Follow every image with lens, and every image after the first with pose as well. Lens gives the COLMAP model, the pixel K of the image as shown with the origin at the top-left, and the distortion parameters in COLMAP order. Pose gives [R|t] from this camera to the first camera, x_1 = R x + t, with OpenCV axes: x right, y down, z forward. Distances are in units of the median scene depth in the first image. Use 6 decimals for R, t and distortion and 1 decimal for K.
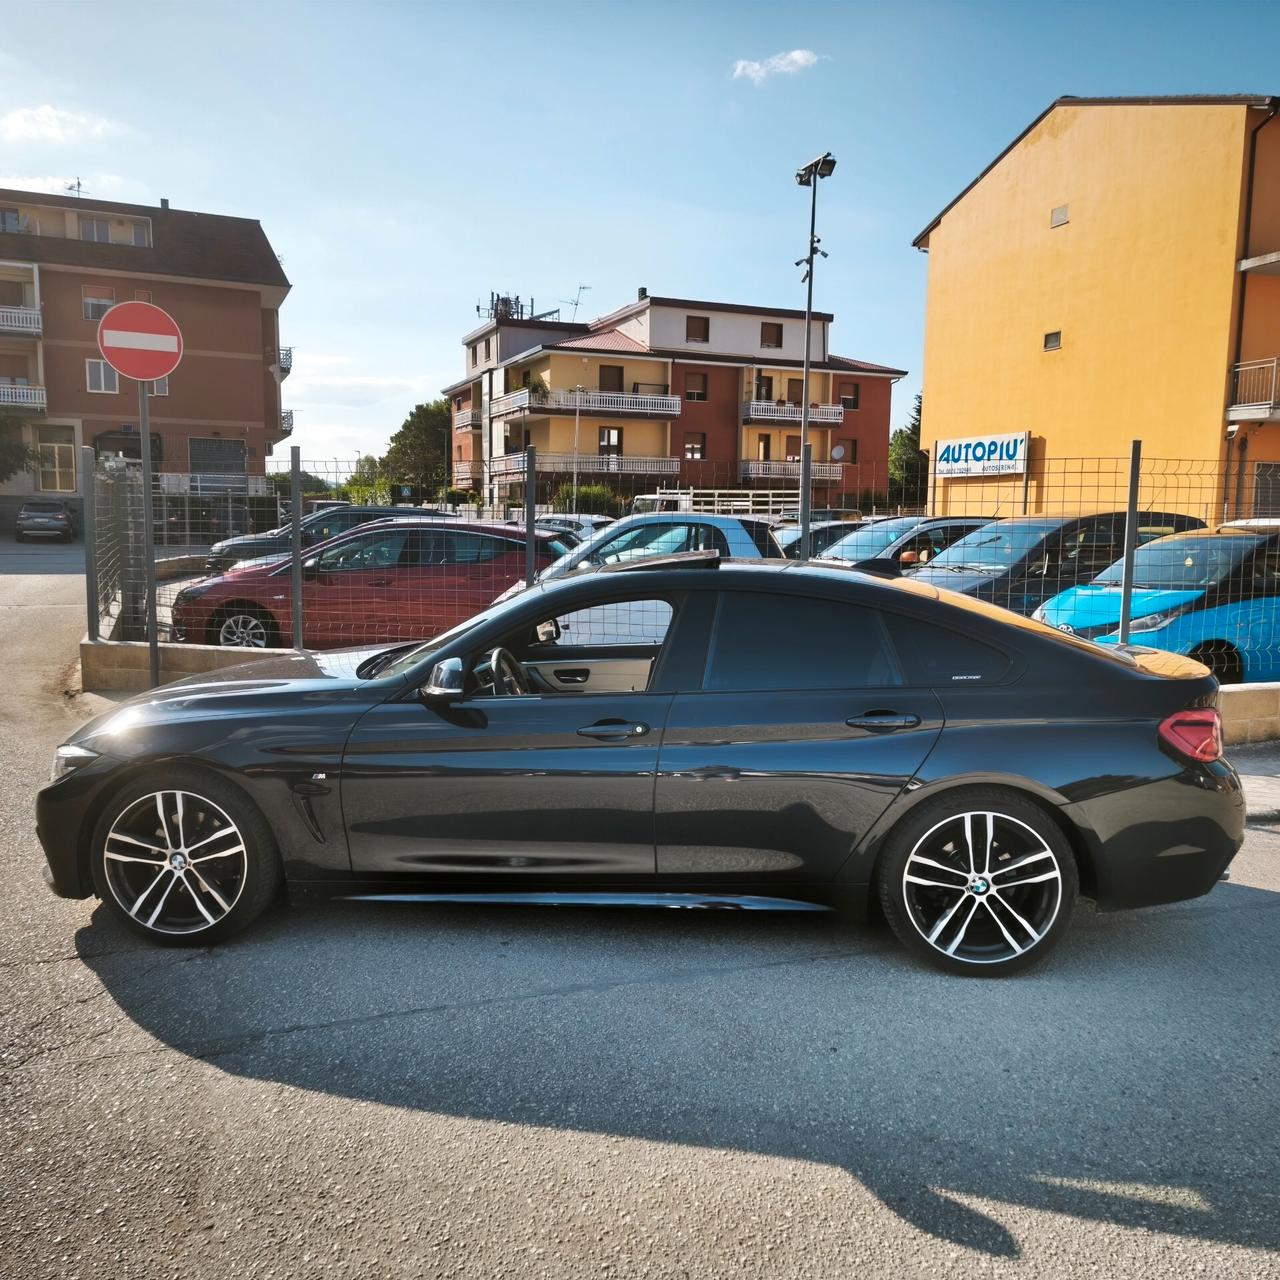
lens RADIAL K [[1095.8, 0, 642.5], [0, 1095.8, 643.5], [0, 0, 1]] dist [0.082299, -0.073481]
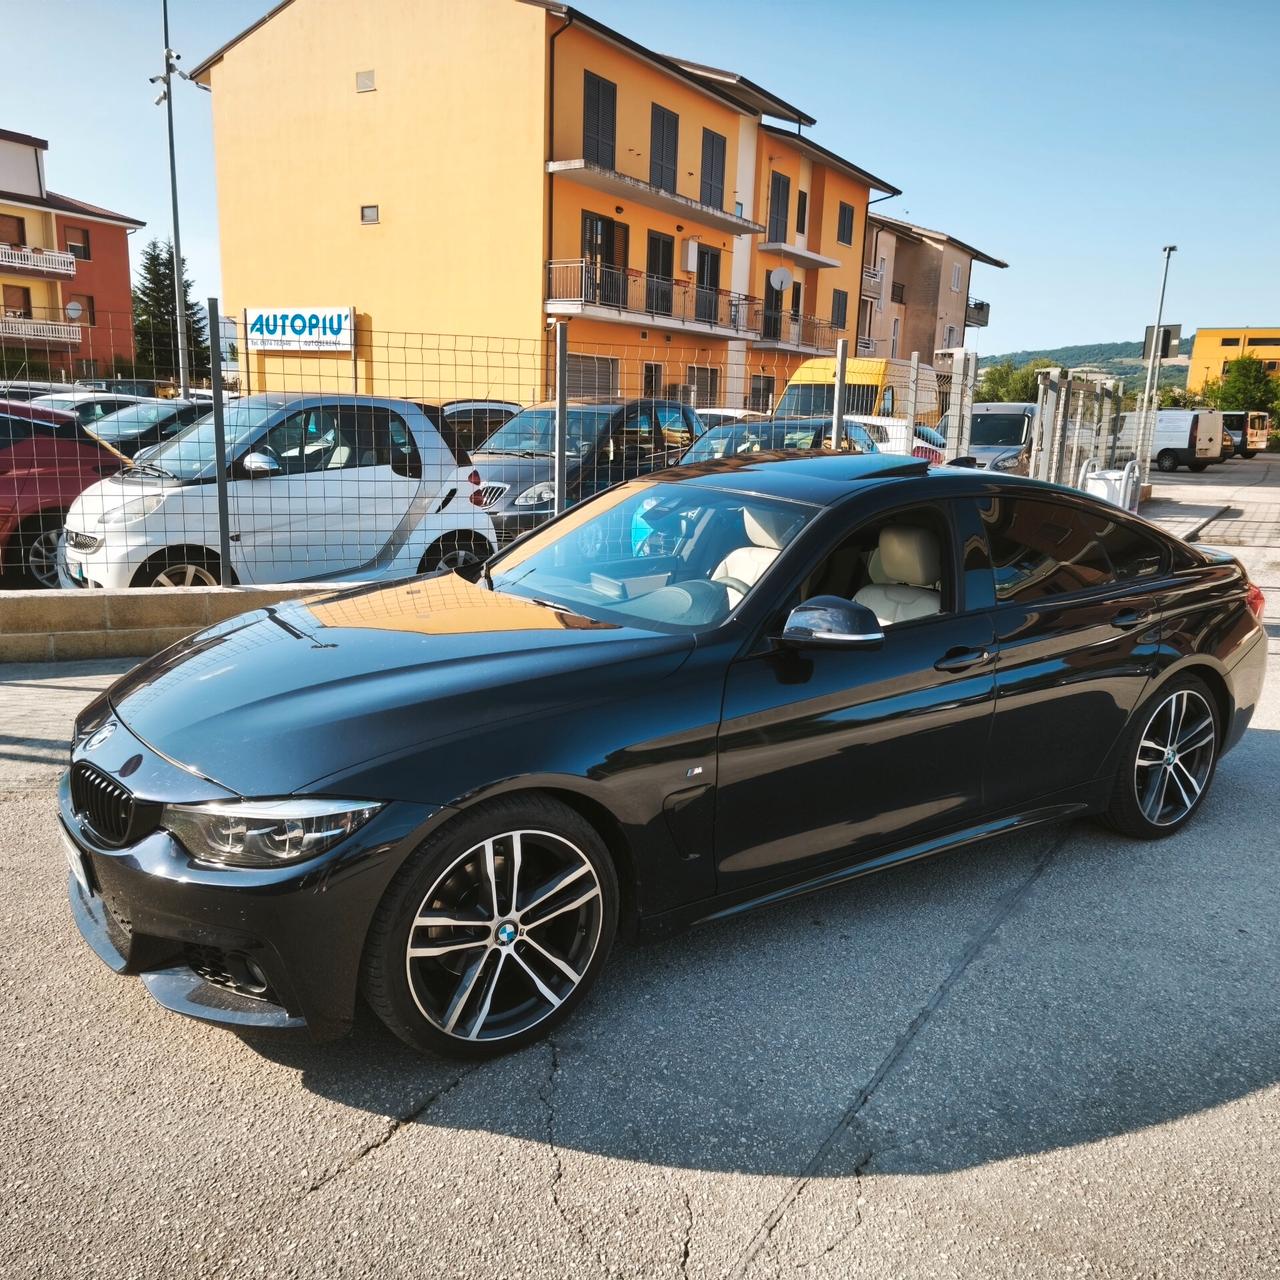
lens RADIAL K [[1095.8, 0, 642.5], [0, 1095.8, 643.5], [0, 0, 1]] dist [0.082299, -0.073481]
pose [[0.783028, -0.115667, 0.611137, -0.107974], [0.048339, 0.990902, 0.125609, -0.008354], [-0.620105, -0.068814, 0.781495, 0.064160]]
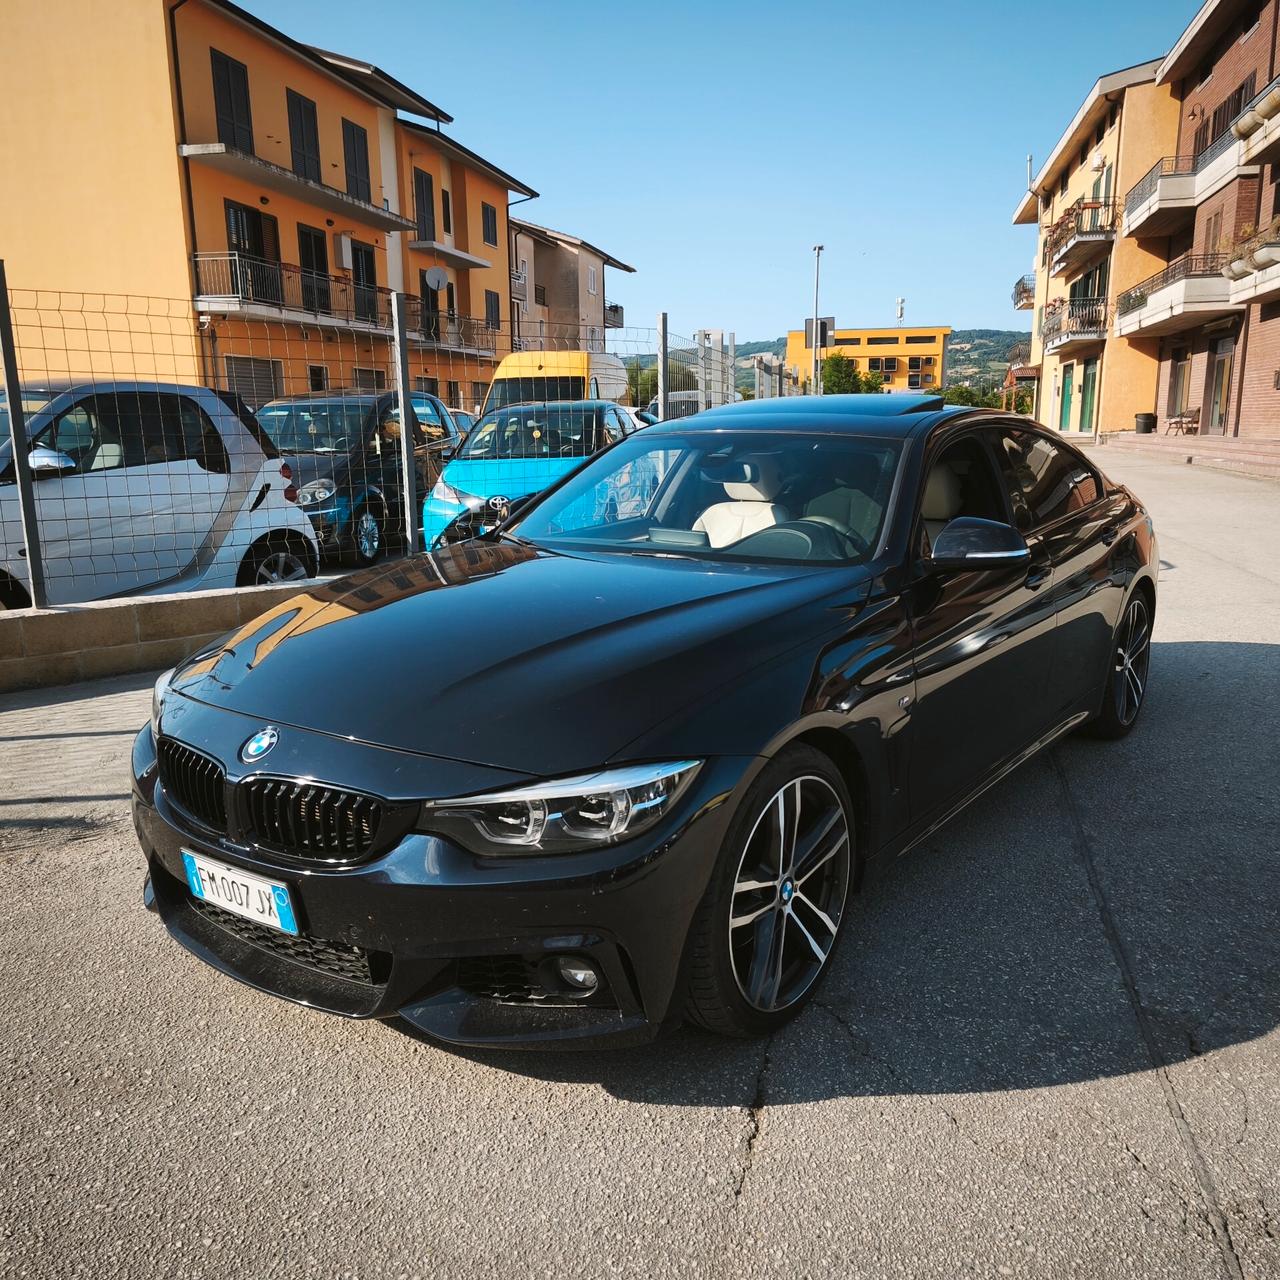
lens RADIAL K [[1096.7, 0, 650.4], [0, 1096.7, 651.3], [0, 0, 1]] dist [0.075618, -0.052970]
pose [[0.542168, -0.188736, 0.818800, -0.137046], [0.111405, 0.981991, 0.152585, -0.005689], [-0.832852, 0.008492, 0.553430, 0.105058]]
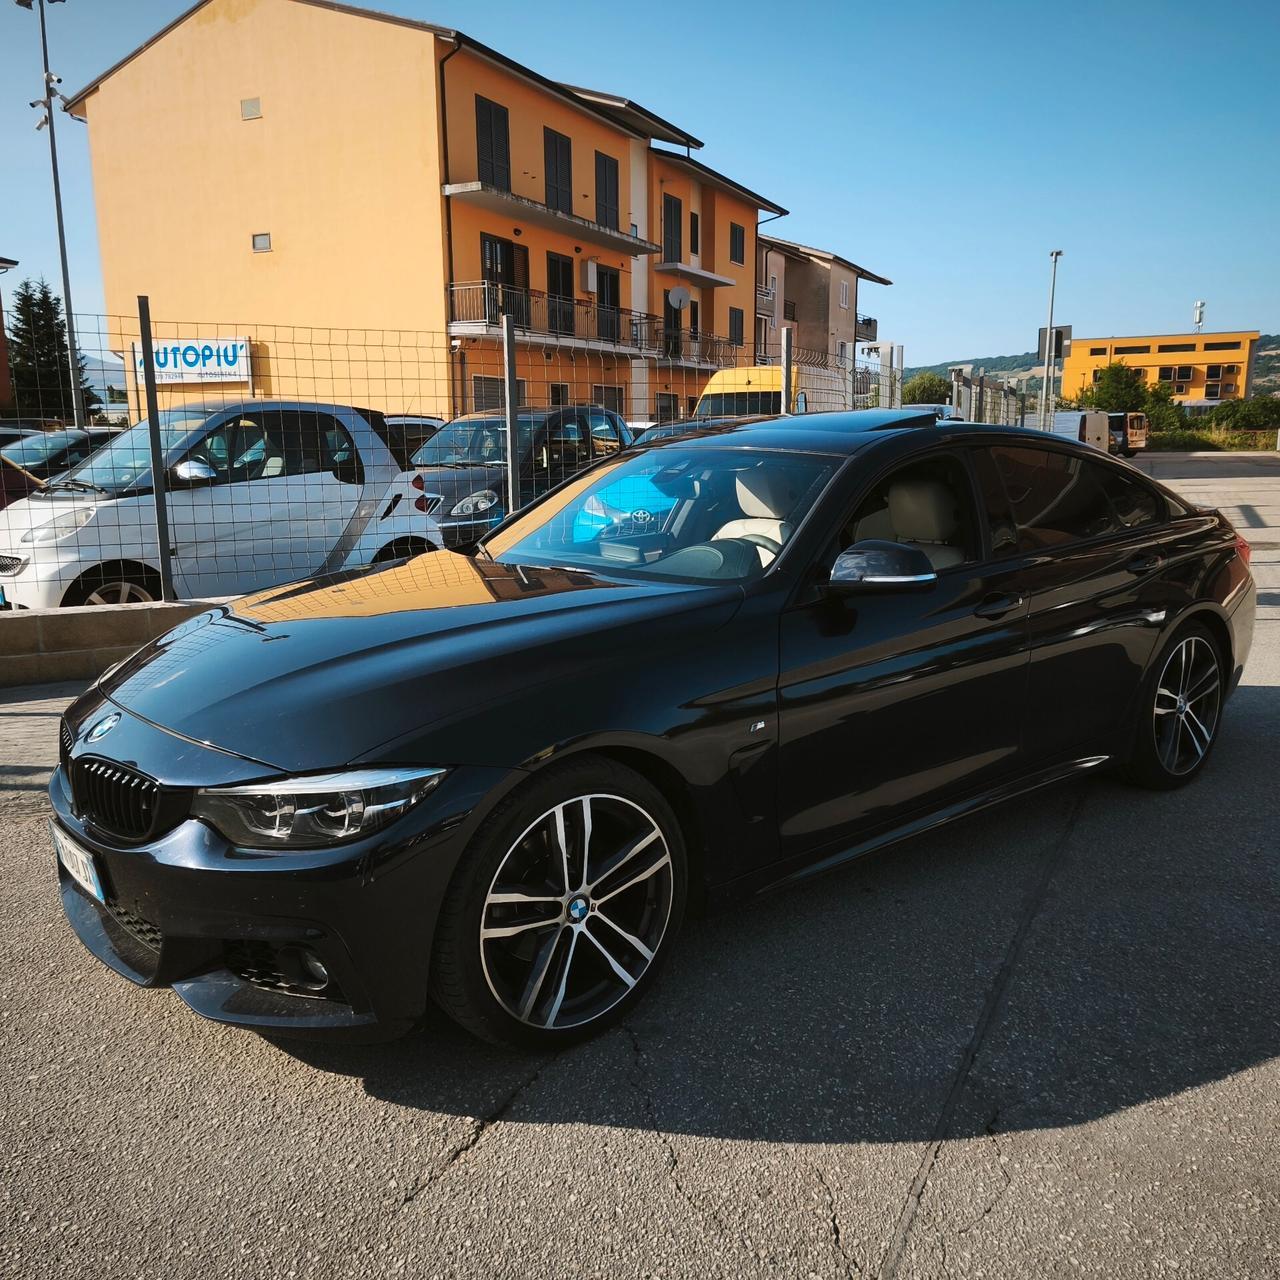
lens RADIAL K [[1099.1, 0, 640.0], [0, 1099.1, 634.0], [0, 0, 1]] dist [0.075234, -0.063343]
pose [[0.724762, -0.137628, 0.675113, -0.114641], [0.094046, 0.990437, 0.100948, -0.002075], [-0.682551, -0.009672, 0.730774, 0.077163]]
